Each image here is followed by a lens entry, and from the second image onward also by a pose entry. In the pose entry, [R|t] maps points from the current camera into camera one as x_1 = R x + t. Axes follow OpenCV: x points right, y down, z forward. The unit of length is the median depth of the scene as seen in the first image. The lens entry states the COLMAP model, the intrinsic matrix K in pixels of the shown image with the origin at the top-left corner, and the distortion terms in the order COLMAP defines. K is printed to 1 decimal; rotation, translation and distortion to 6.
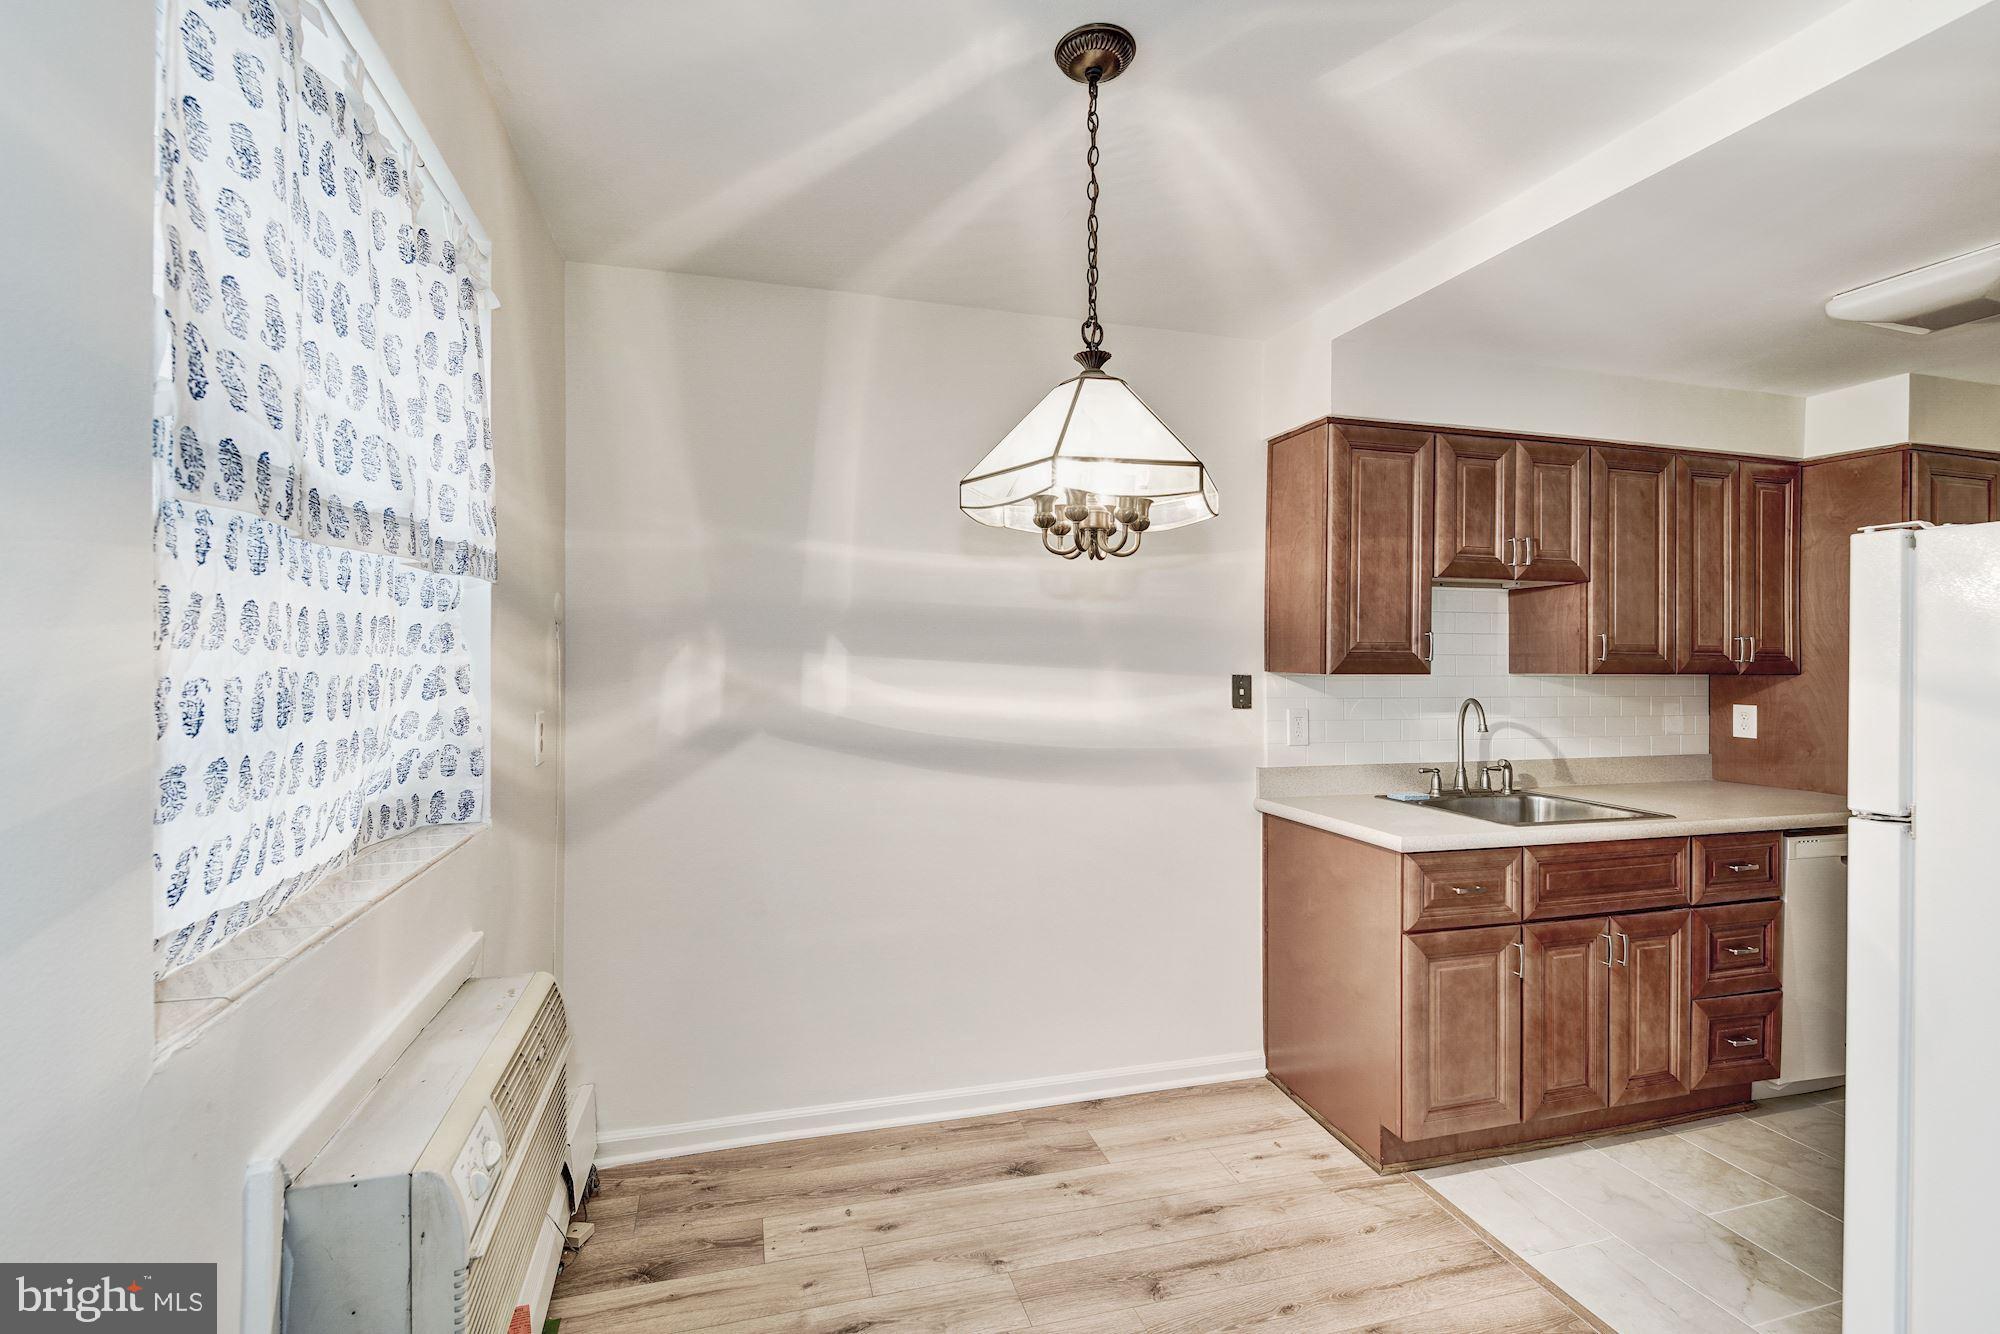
lens RADIAL K [[895.4, 0, 953.3], [0, 895.4, 660.0], [0, 0, 1]] dist [0.014659, -0.007320]
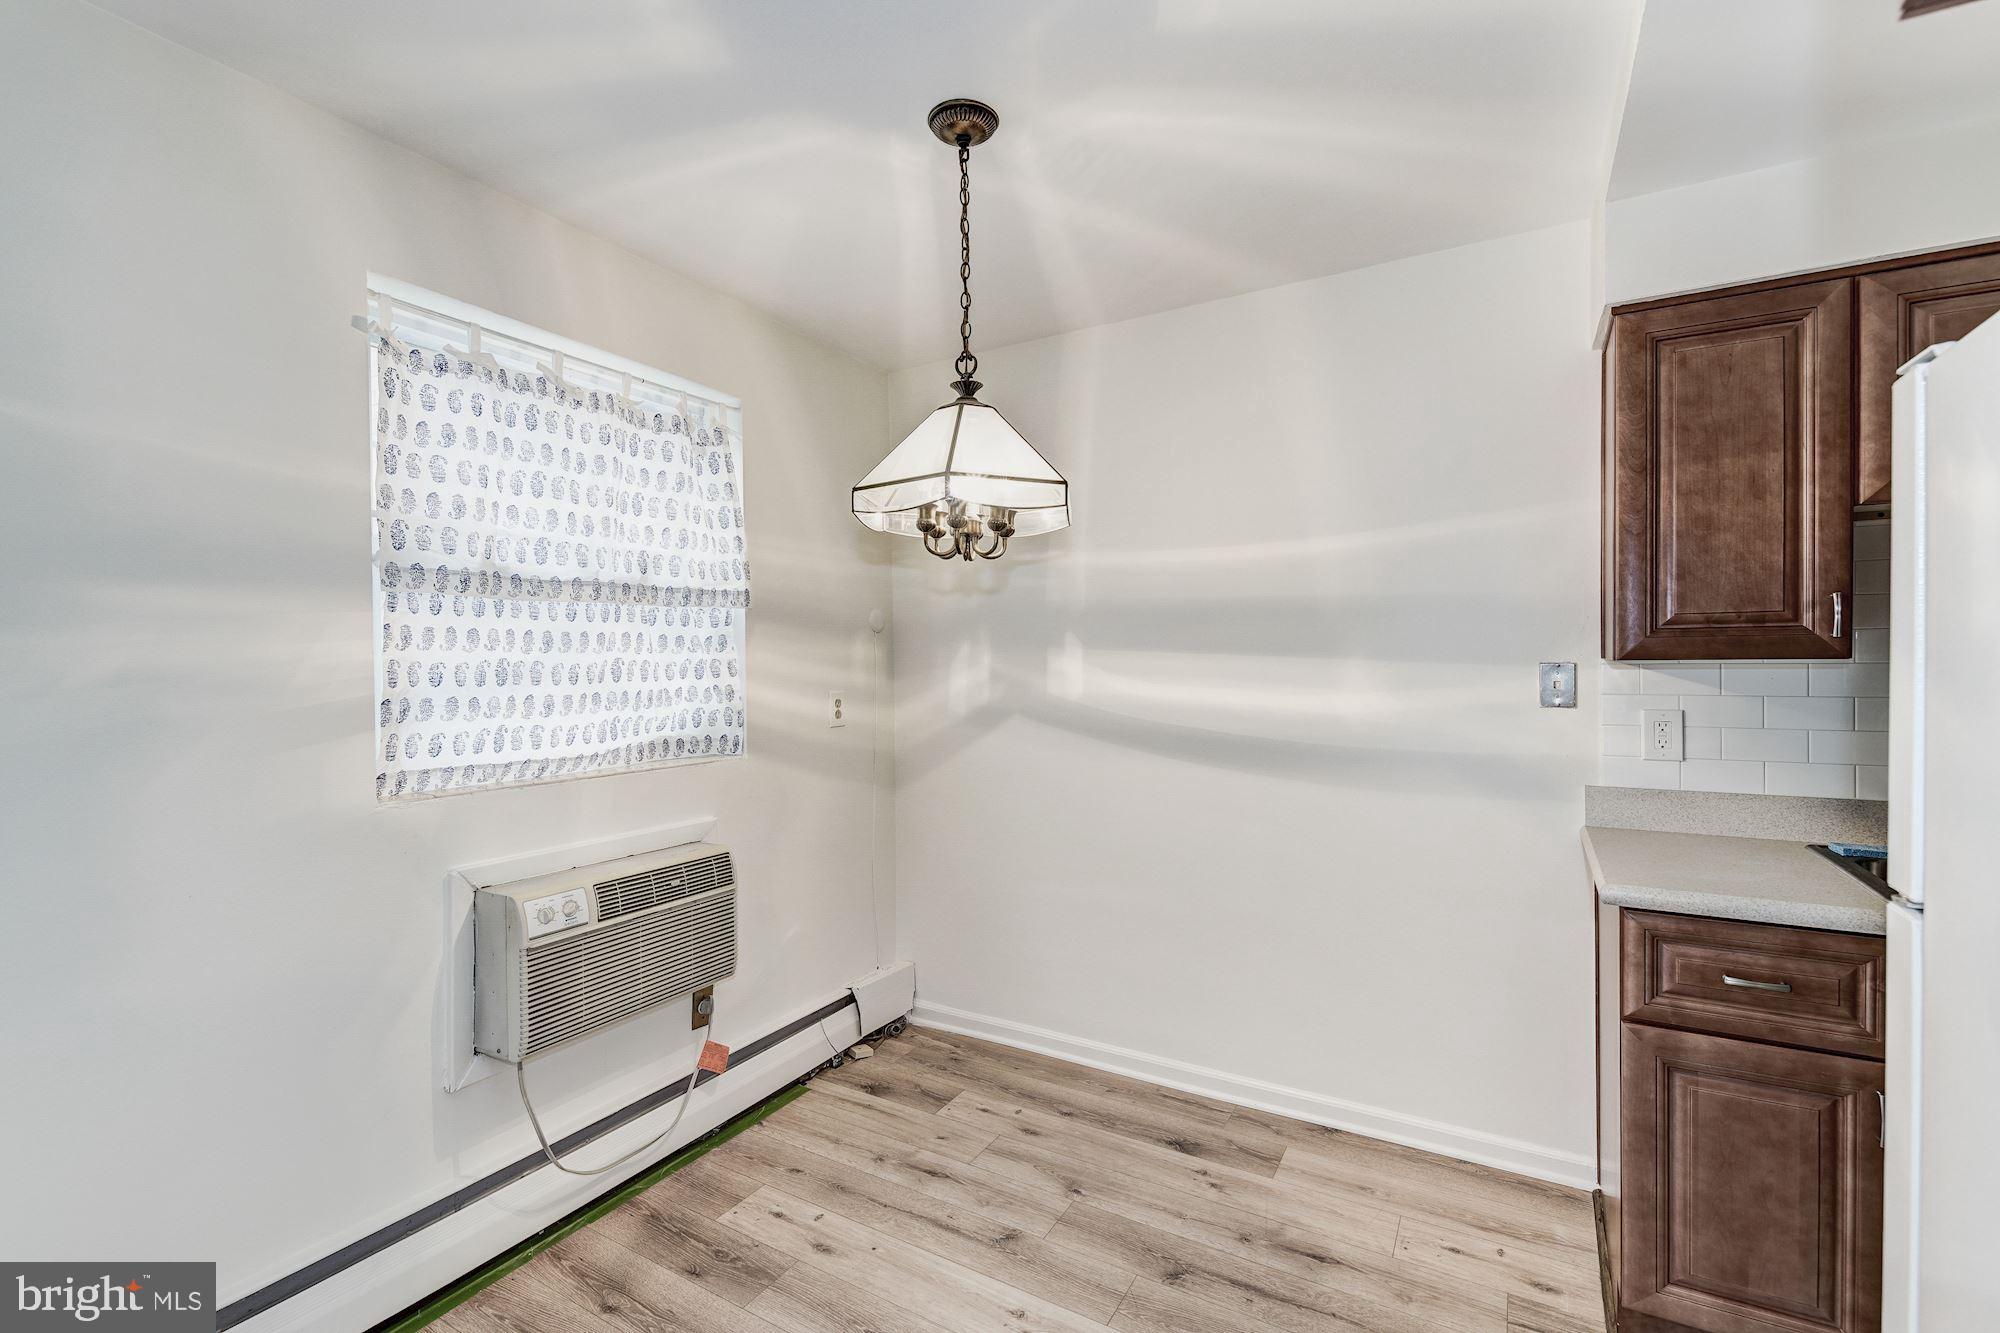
lens RADIAL K [[864.9, 0, 978.1], [0, 864.9, 669.6], [0, 0, 1]] dist [0.015129, -0.009164]
pose [[0.695798, -0.005848, -0.718214, 0.658297], [0.011848, 0.999924, 0.003337, 0.017710], [0.718140, -0.010831, 0.695814, 0.154121]]
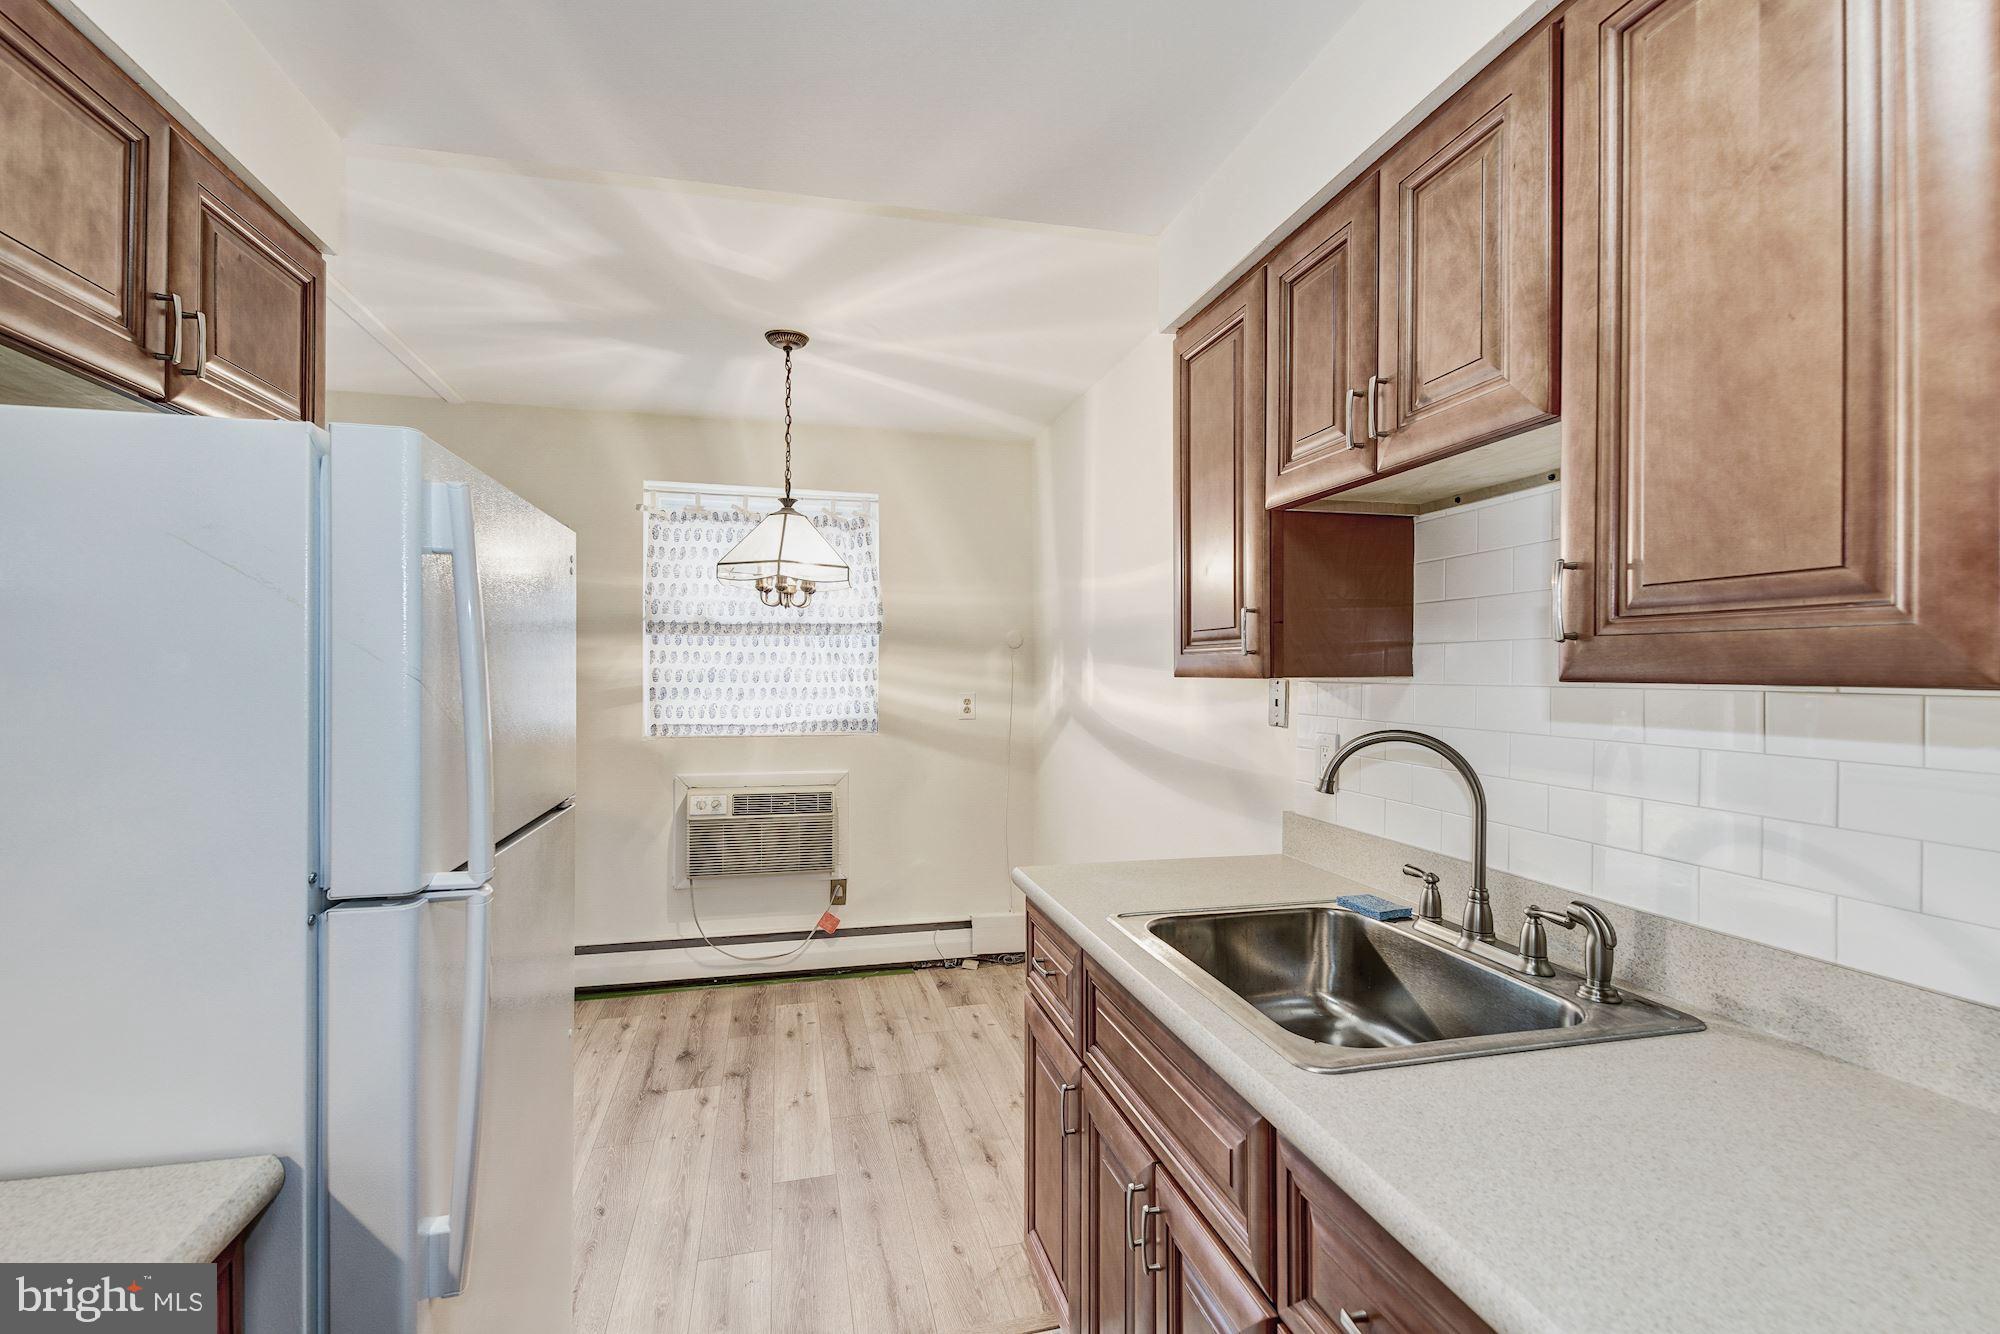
lens RADIAL K [[868.4, 0, 1001.4], [0, 868.4, 669.5], [0, 0, 1]] dist [0.009556, -0.008750]
pose [[-0.019612, -0.008074, -0.999775, 1.323817], [-0.003209, 0.999963, -0.008012, 0.018461], [0.999803, 0.003051, -0.019637, 1.006427]]
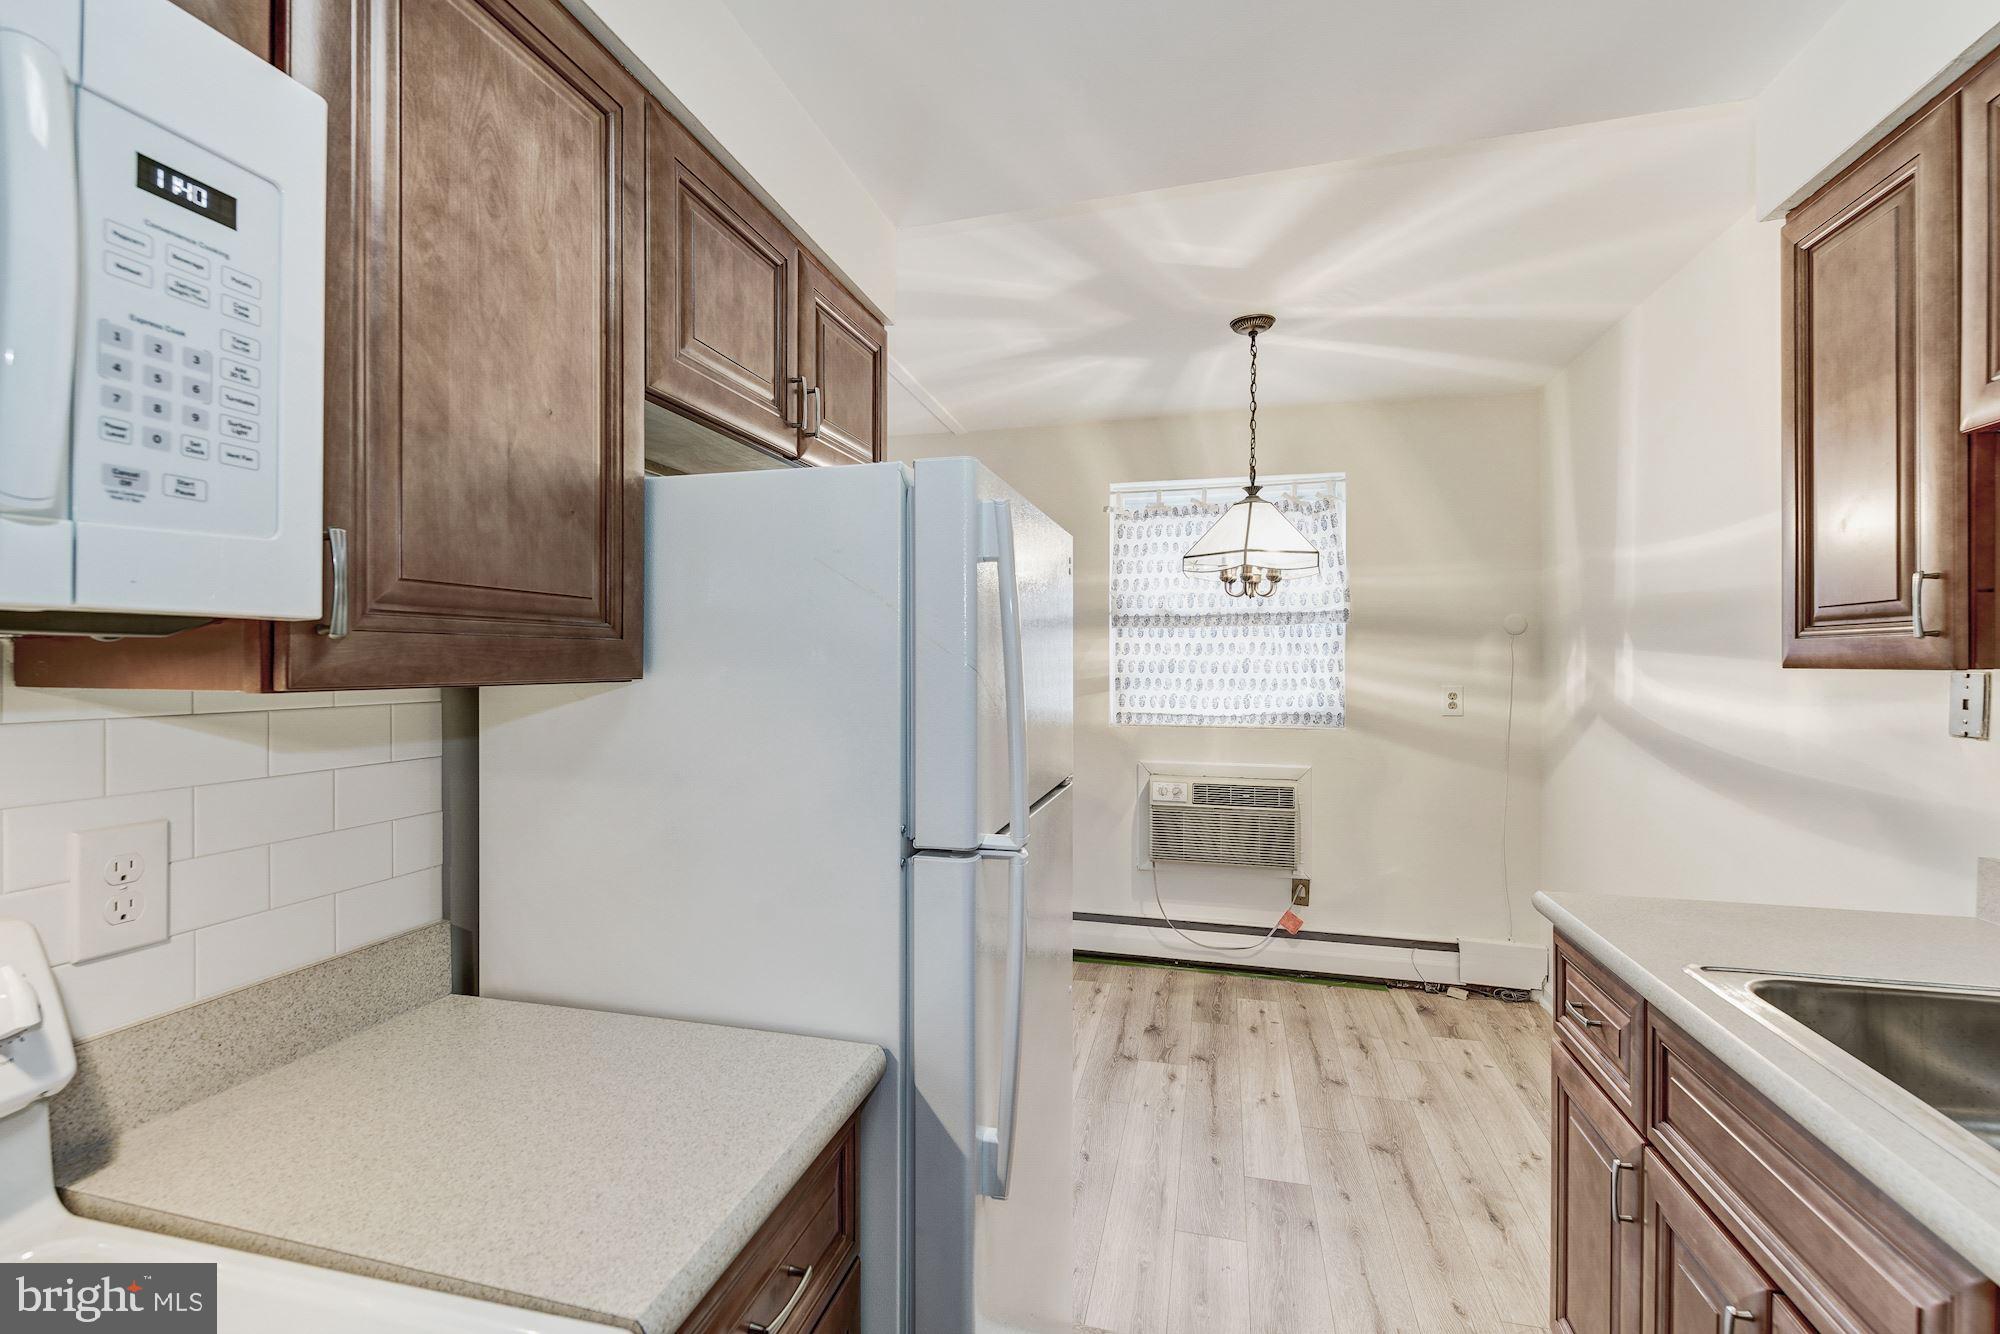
lens RADIAL K [[869.1, 0, 988.4], [0, 869.1, 667.7], [0, 0, 1]] dist [0.010276, -0.009448]
pose [[-0.506626, -0.000038, -0.862166, 1.332585], [-0.003445, 0.999992, 0.001980, 0.018906], [0.862159, 0.003974, -0.506623, 0.976310]]
